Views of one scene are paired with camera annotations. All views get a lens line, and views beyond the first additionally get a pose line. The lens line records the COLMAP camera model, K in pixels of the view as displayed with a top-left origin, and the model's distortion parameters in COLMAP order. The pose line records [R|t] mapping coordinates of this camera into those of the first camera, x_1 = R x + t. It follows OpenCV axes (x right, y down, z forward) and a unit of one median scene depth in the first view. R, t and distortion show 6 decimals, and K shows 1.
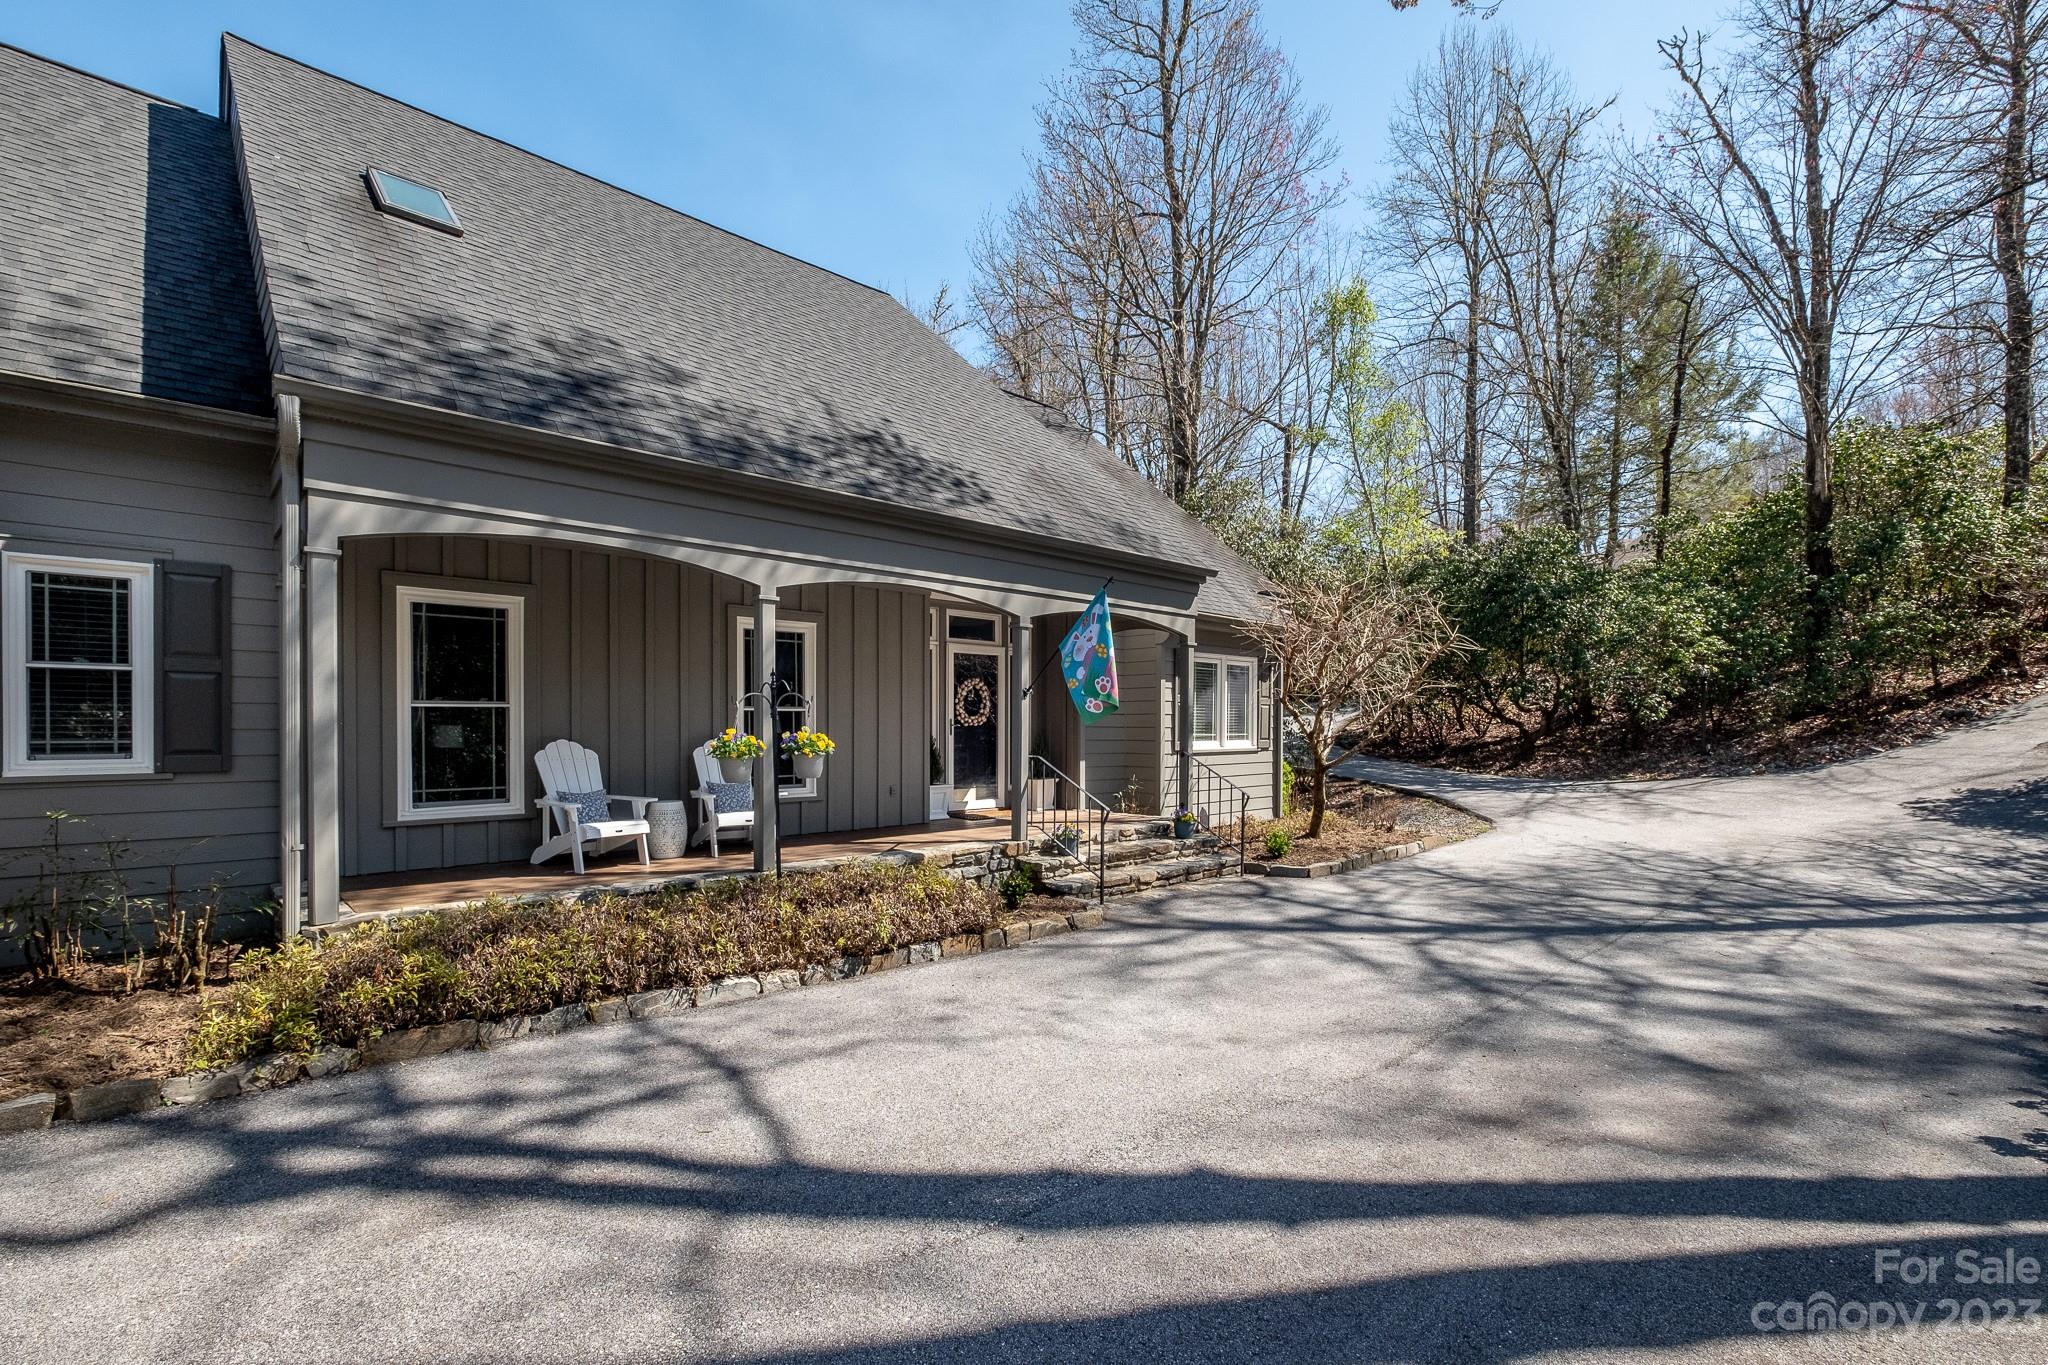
lens RADIAL K [[879.3, 0, 980.0], [0, 879.3, 679.5], [0, 0, 1]] dist [0.000714, -0.000036]
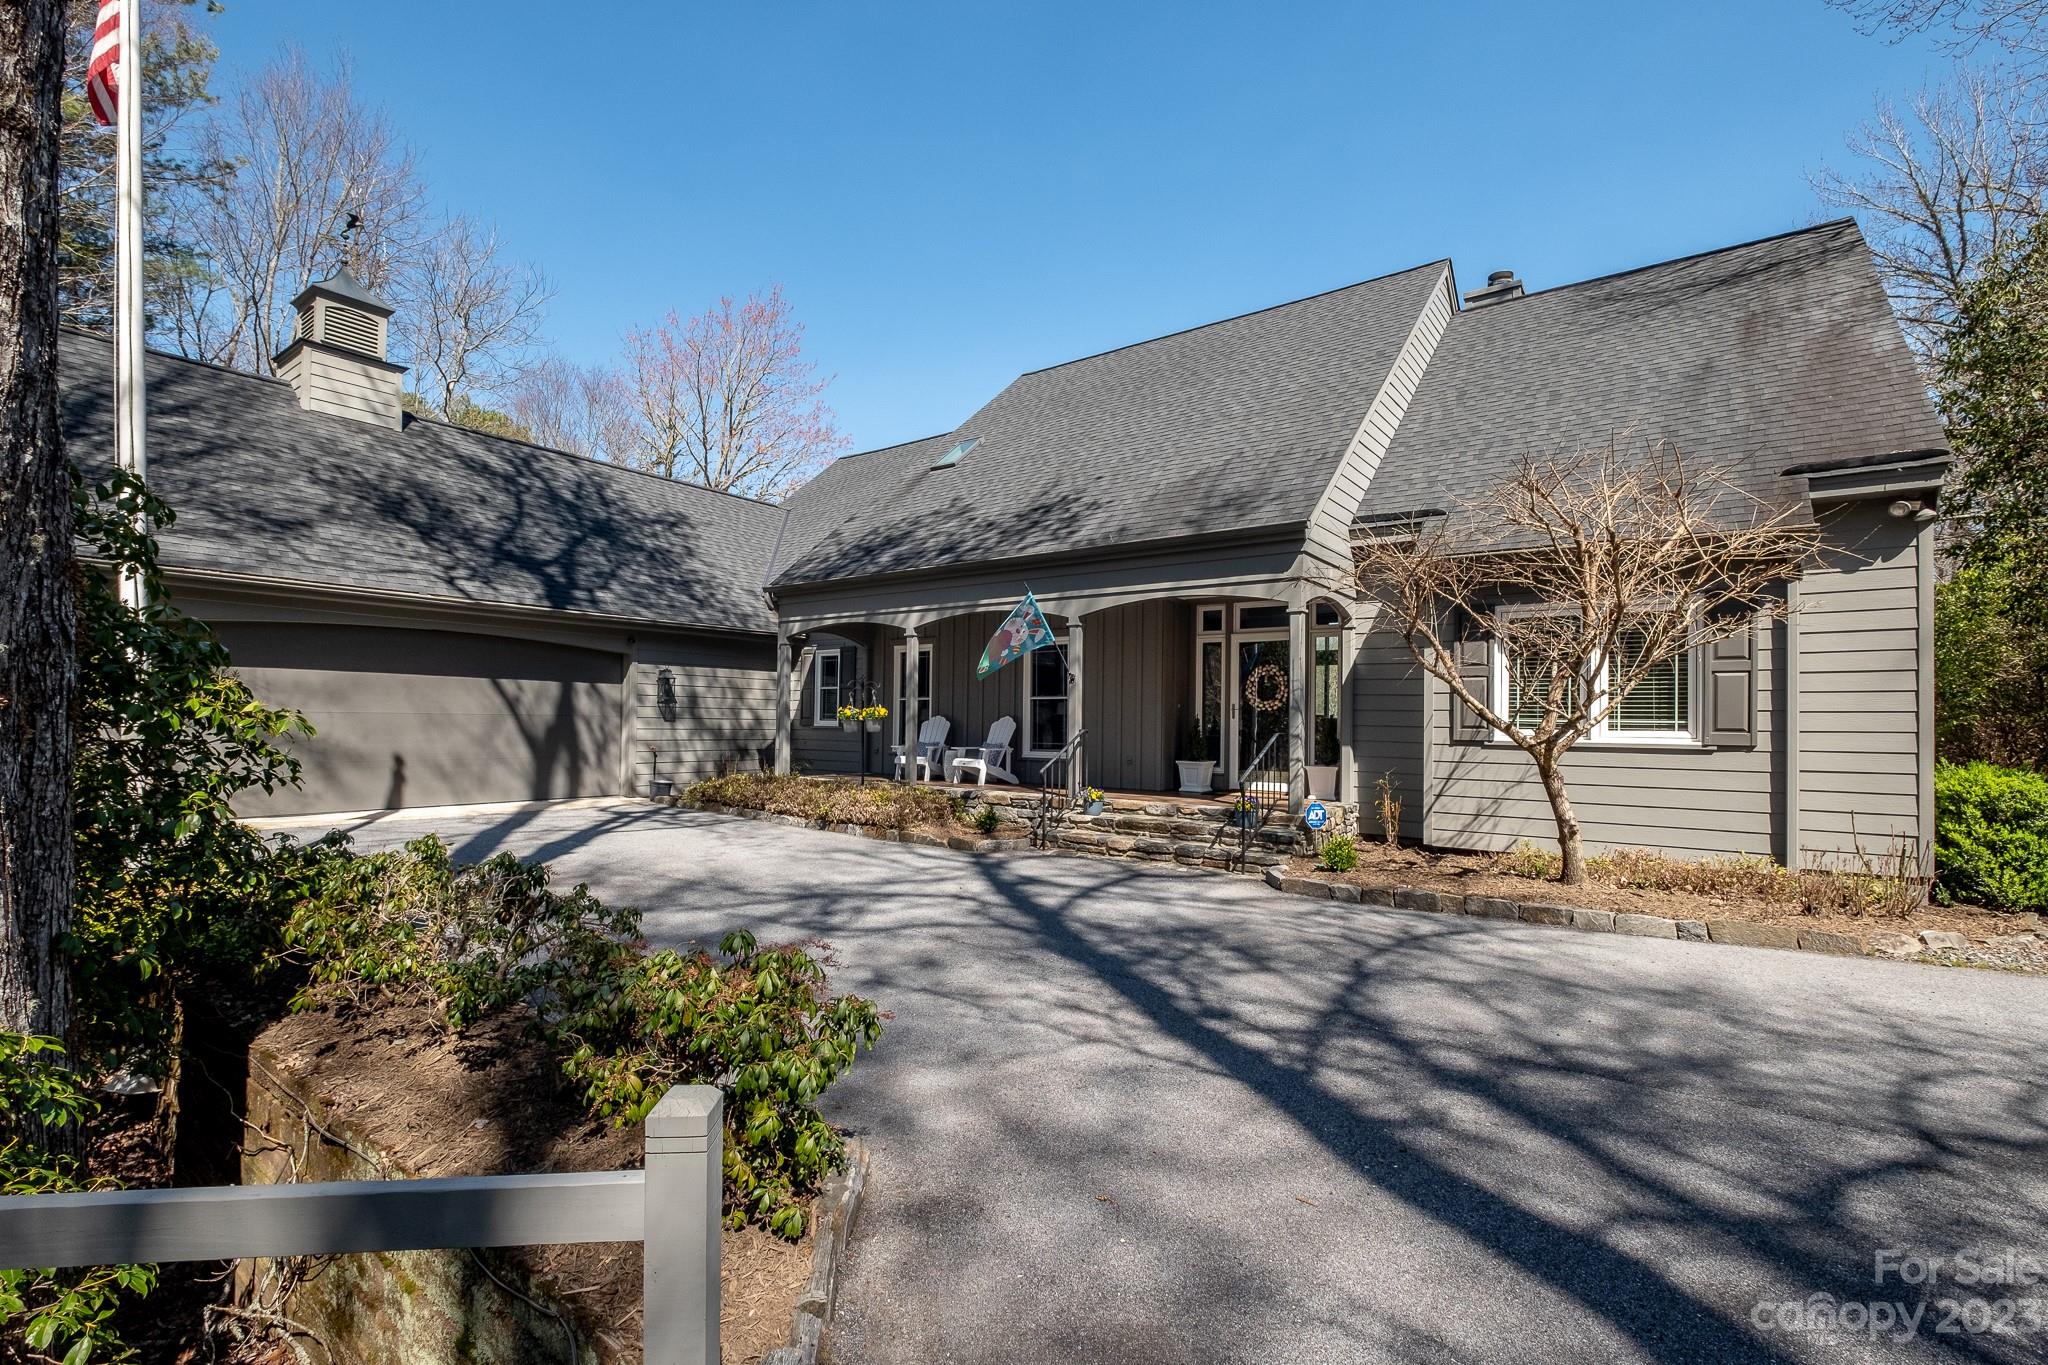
lens RADIAL K [[886.7, 0, 1027.8], [0, 886.7, 688.7], [0, 0, 1]] dist [-0.002705, -0.000292]
pose [[0.212500, -0.028267, -0.976752, 1.509684], [0.043030, 0.998883, -0.019546, 0.061095], [0.976213, -0.037876, 0.213479, 0.812592]]
